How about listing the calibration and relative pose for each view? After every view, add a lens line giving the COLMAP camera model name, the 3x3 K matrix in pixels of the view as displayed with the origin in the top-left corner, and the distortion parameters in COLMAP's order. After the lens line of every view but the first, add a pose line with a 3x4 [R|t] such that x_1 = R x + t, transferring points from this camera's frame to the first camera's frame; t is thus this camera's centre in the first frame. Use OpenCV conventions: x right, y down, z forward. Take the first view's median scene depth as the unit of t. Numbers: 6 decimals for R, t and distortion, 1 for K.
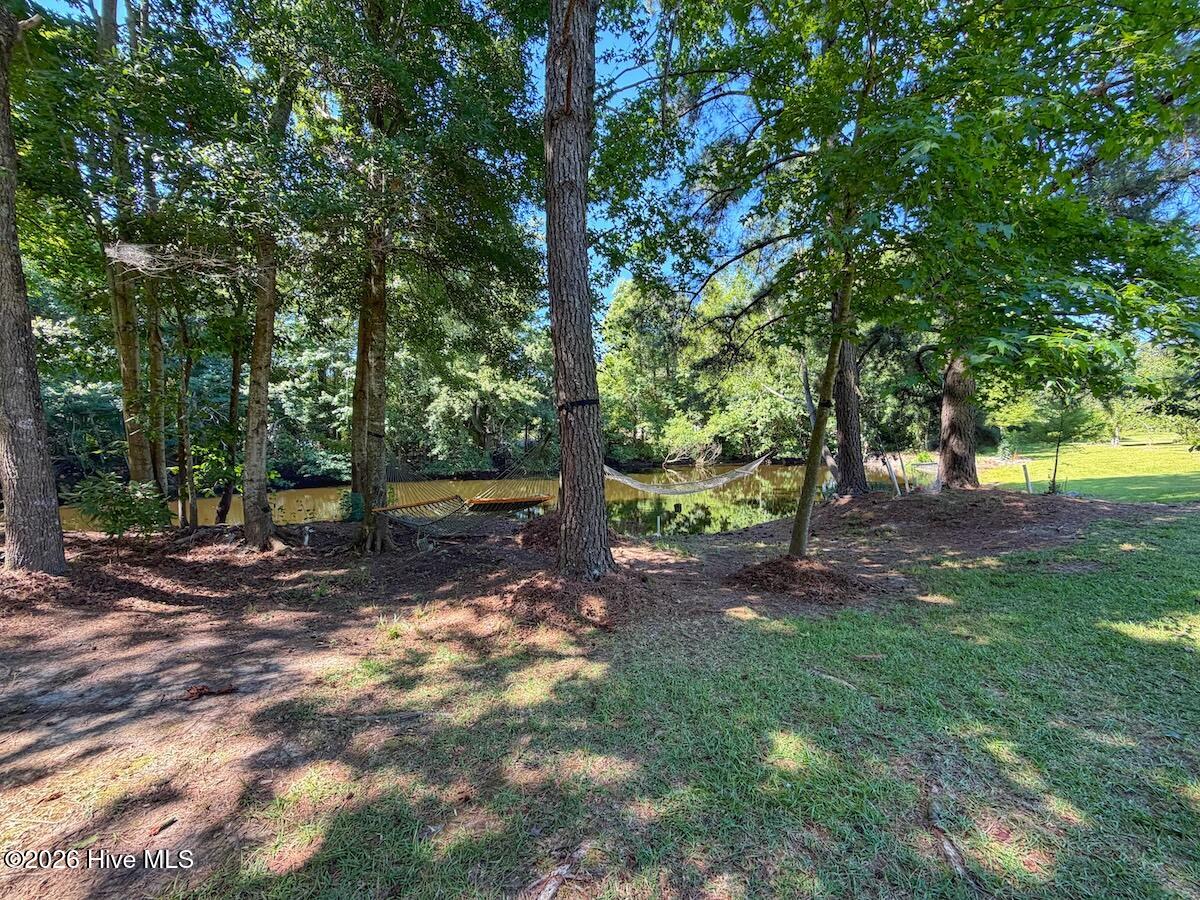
lens RADIAL K [[486.9, 0, 607.7], [0, 486.9, 446.1], [0, 0, 1]] dist [0.009761, -0.000097]
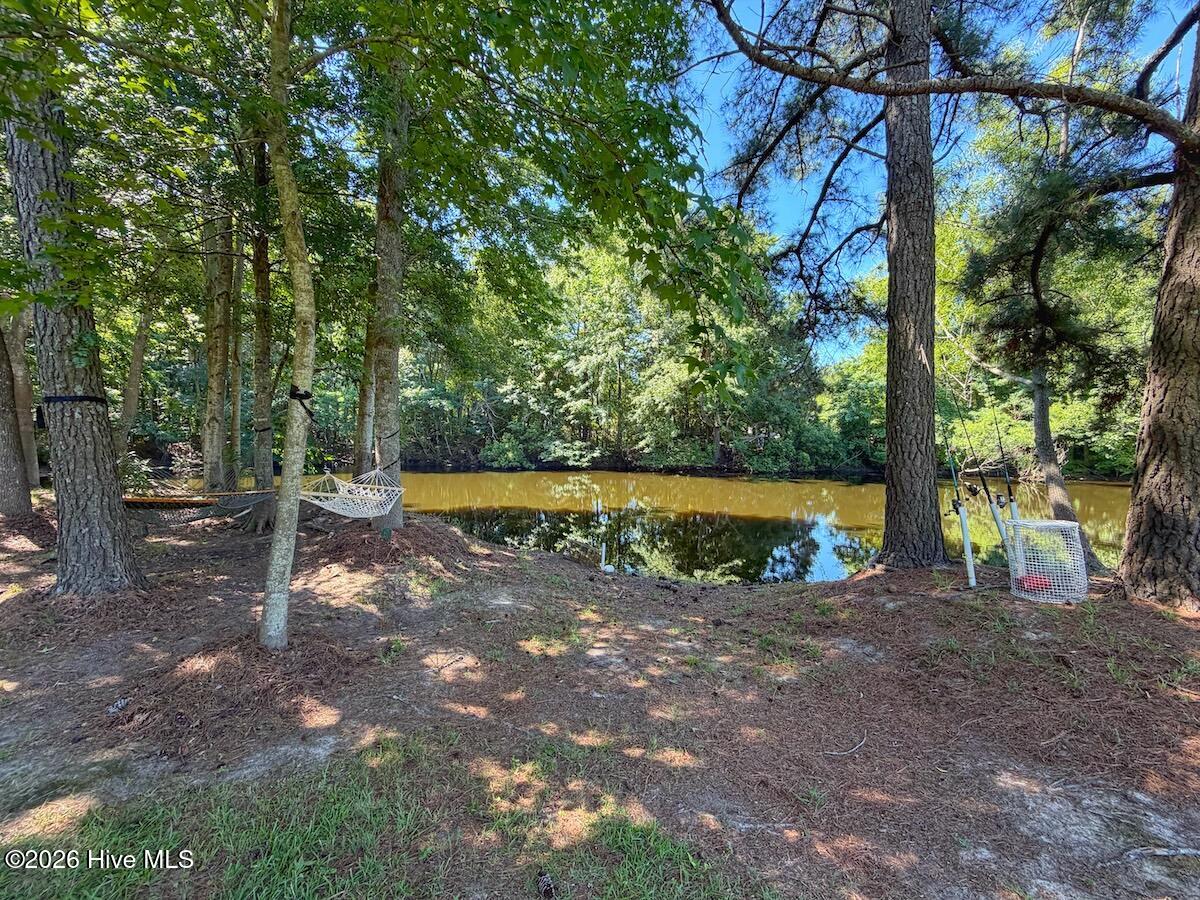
lens RADIAL K [[486.9, 0, 607.7], [0, 486.9, 446.1], [0, 0, 1]] dist [0.009761, -0.000097]
pose [[0.783456, 0.039994, -0.620159, 0.158926], [-0.029512, 0.999196, 0.027155, -0.007476], [0.620746, -0.002973, 0.784006, 0.119644]]
